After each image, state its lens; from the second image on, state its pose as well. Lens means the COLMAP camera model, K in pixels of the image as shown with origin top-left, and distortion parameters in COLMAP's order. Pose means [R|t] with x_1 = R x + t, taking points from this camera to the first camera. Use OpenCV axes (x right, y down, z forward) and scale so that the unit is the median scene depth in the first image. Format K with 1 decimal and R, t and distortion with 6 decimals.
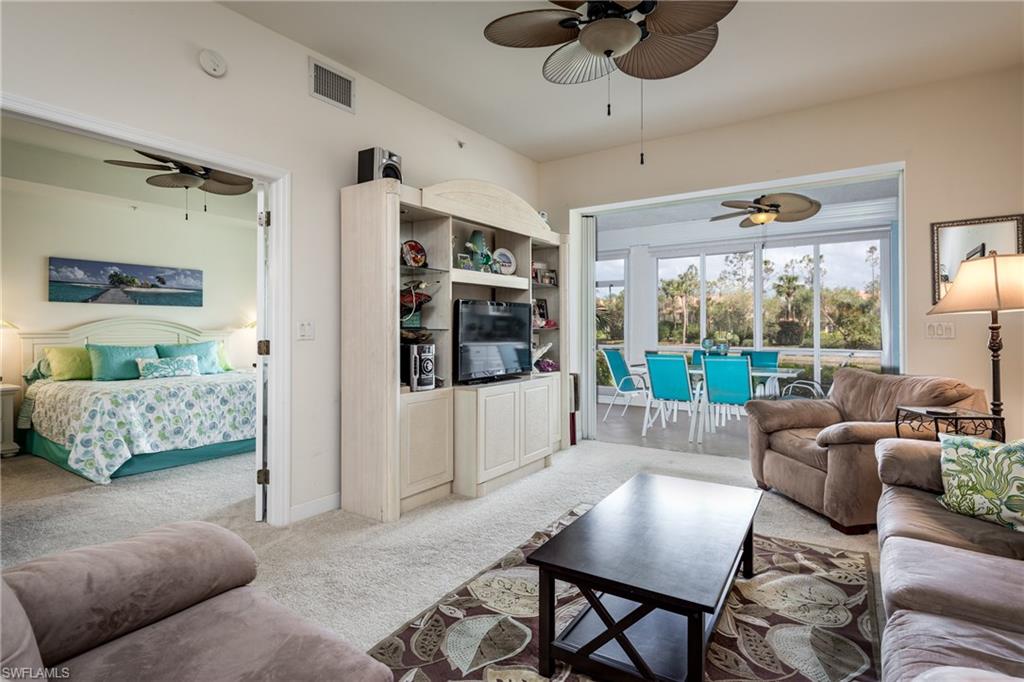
lens RADIAL K [[516.3, 0, 508.8], [0, 516.3, 311.3], [0, 0, 1]] dist [-0.006110, 0.000537]
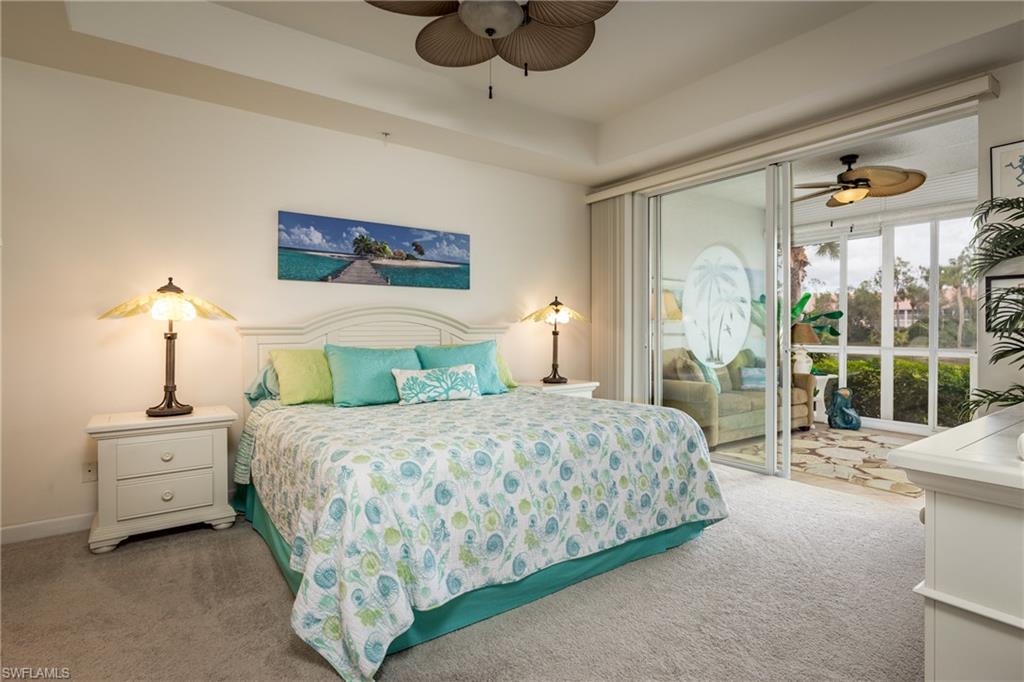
lens RADIAL K [[516.3, 0, 508.8], [0, 516.3, 311.3], [0, 0, 1]] dist [-0.006110, 0.000537]
pose [[0.939342, -0.008344, -0.342881, -0.387133], [0.008471, 0.999963, -0.001127, 0.025013], [0.342878, -0.001846, 0.939378, 0.475268]]
